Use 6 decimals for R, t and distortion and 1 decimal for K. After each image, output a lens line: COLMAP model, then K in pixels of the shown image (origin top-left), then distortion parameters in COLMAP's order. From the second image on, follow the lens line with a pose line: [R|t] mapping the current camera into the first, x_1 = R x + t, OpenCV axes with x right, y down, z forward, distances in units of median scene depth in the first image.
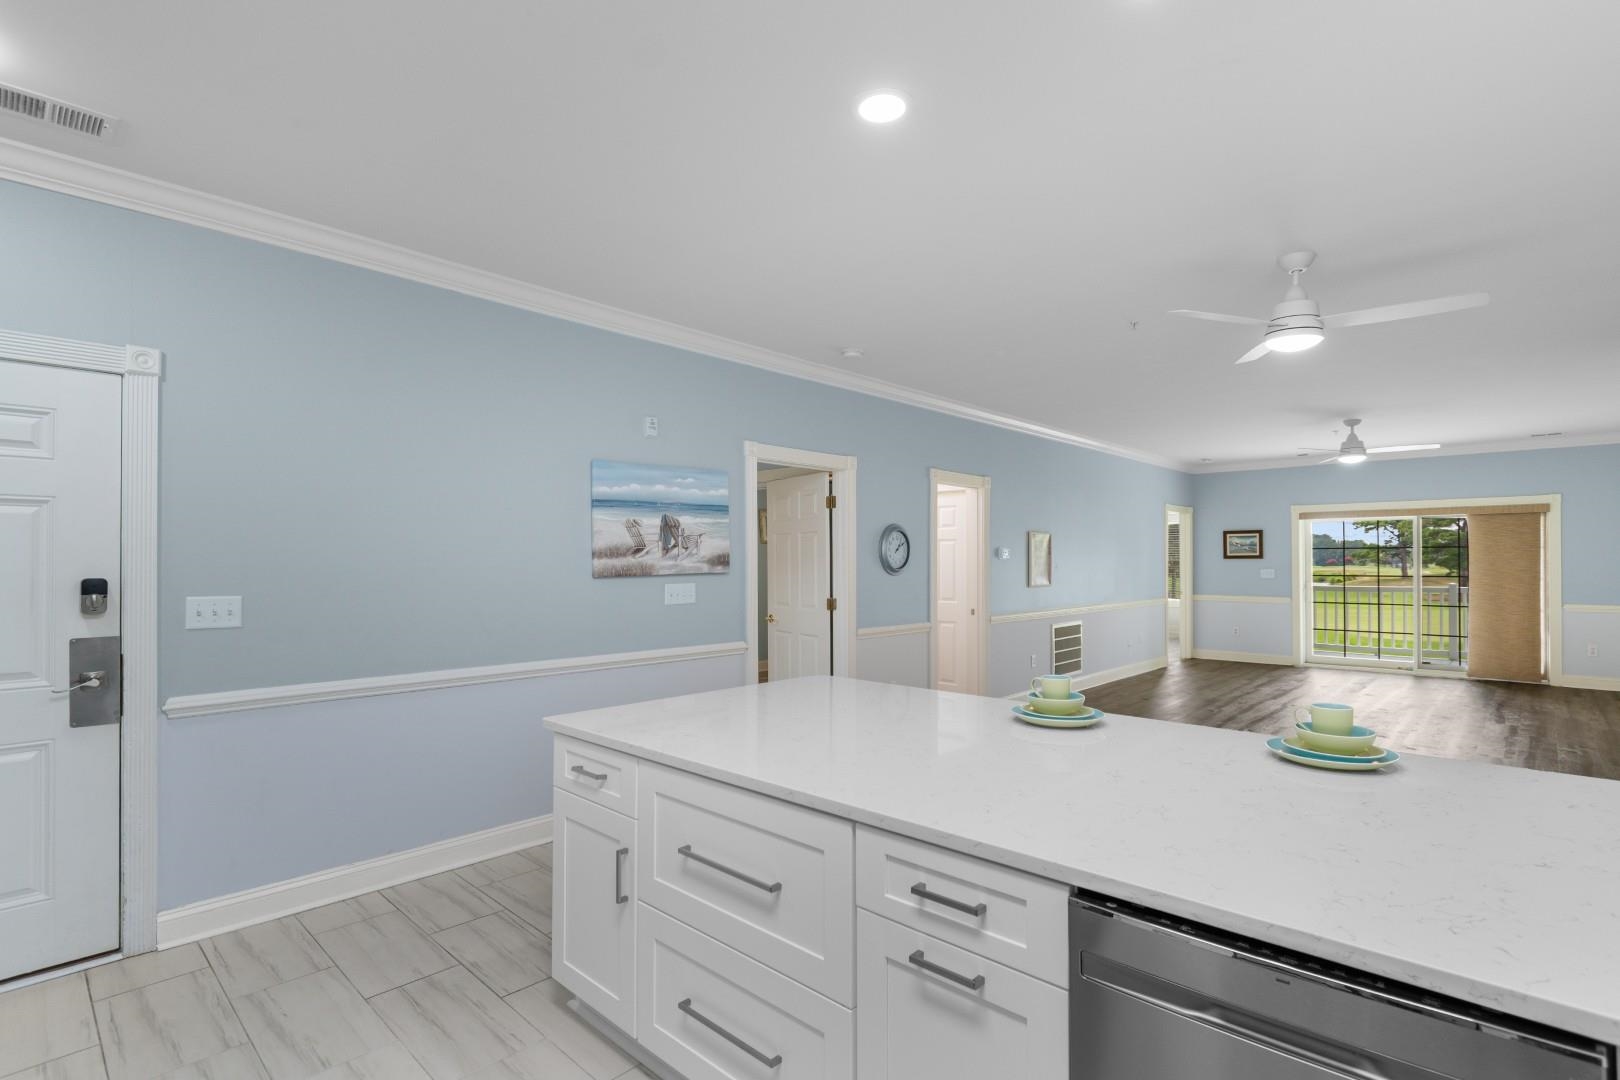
lens RADIAL K [[781.7, 0, 811.1], [0, 781.7, 549.5], [0, 0, 1]] dist [0.005905, 0.000227]
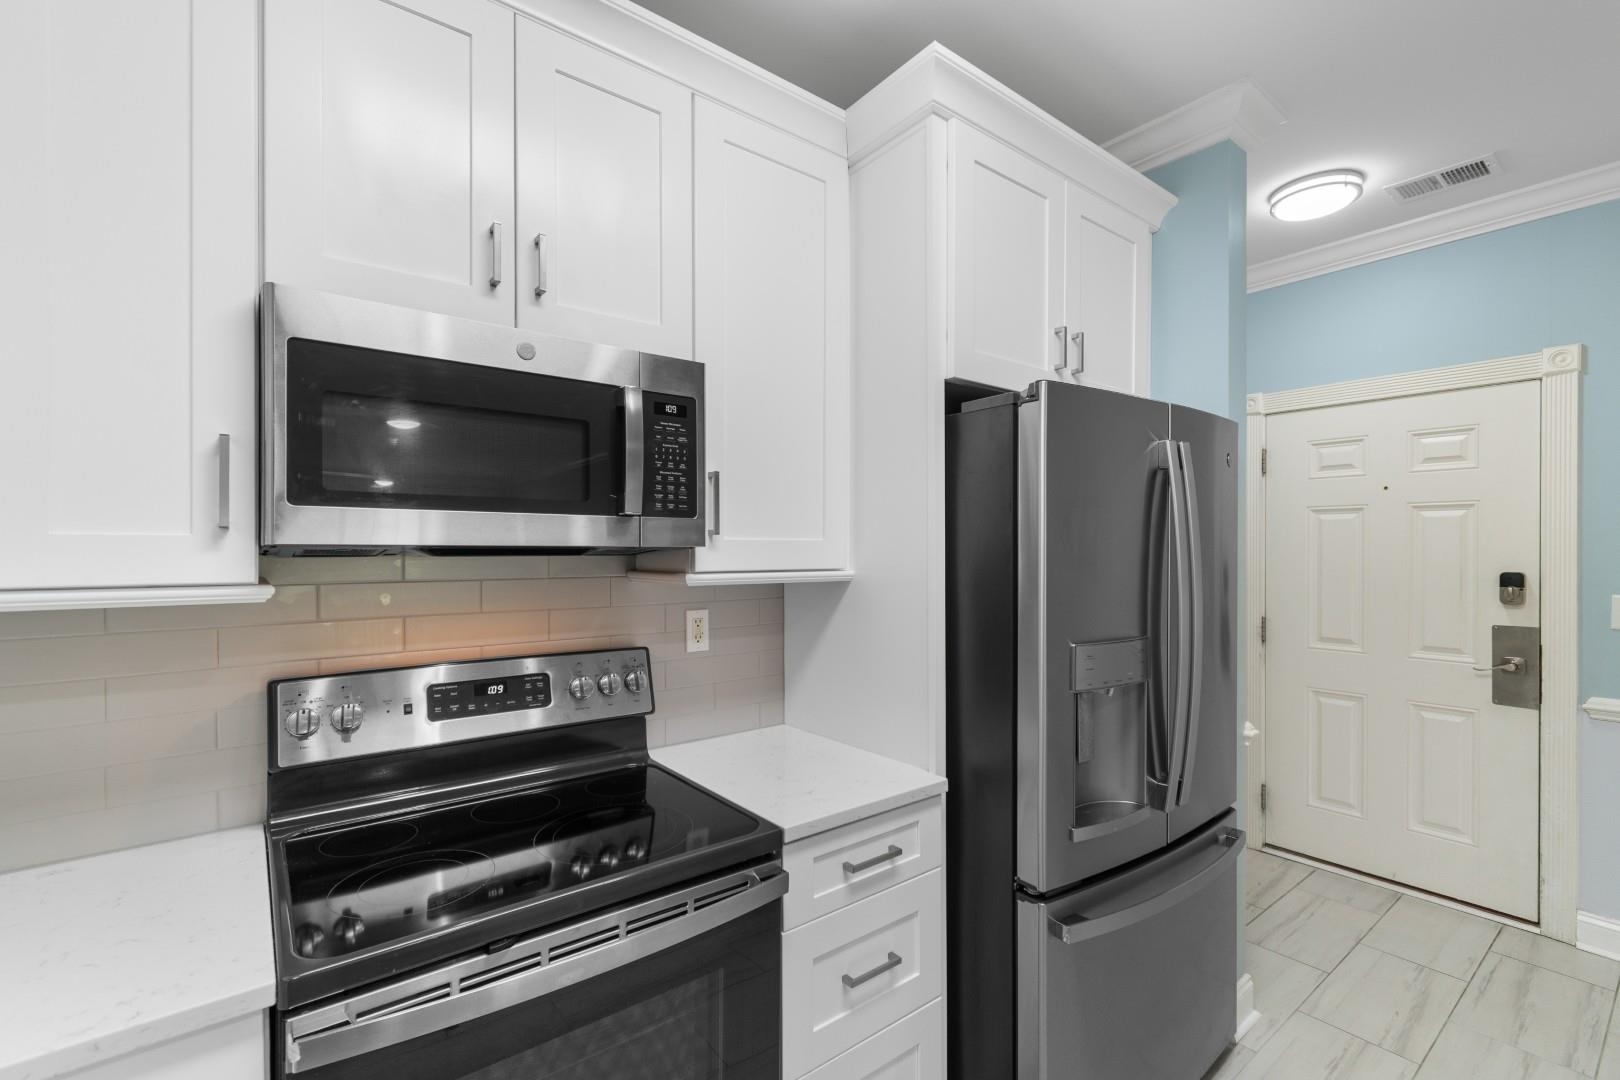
lens RADIAL K [[712.2, 0, 835.5], [0, 712.2, 548.2], [0, 0, 1]] dist [-0.002690, -0.000256]
pose [[-0.122712, -0.003370, -0.992437, 0.193100], [0.007157, 0.999965, -0.004281, 0.001151], [0.992416, -0.007629, -0.122684, 0.194504]]
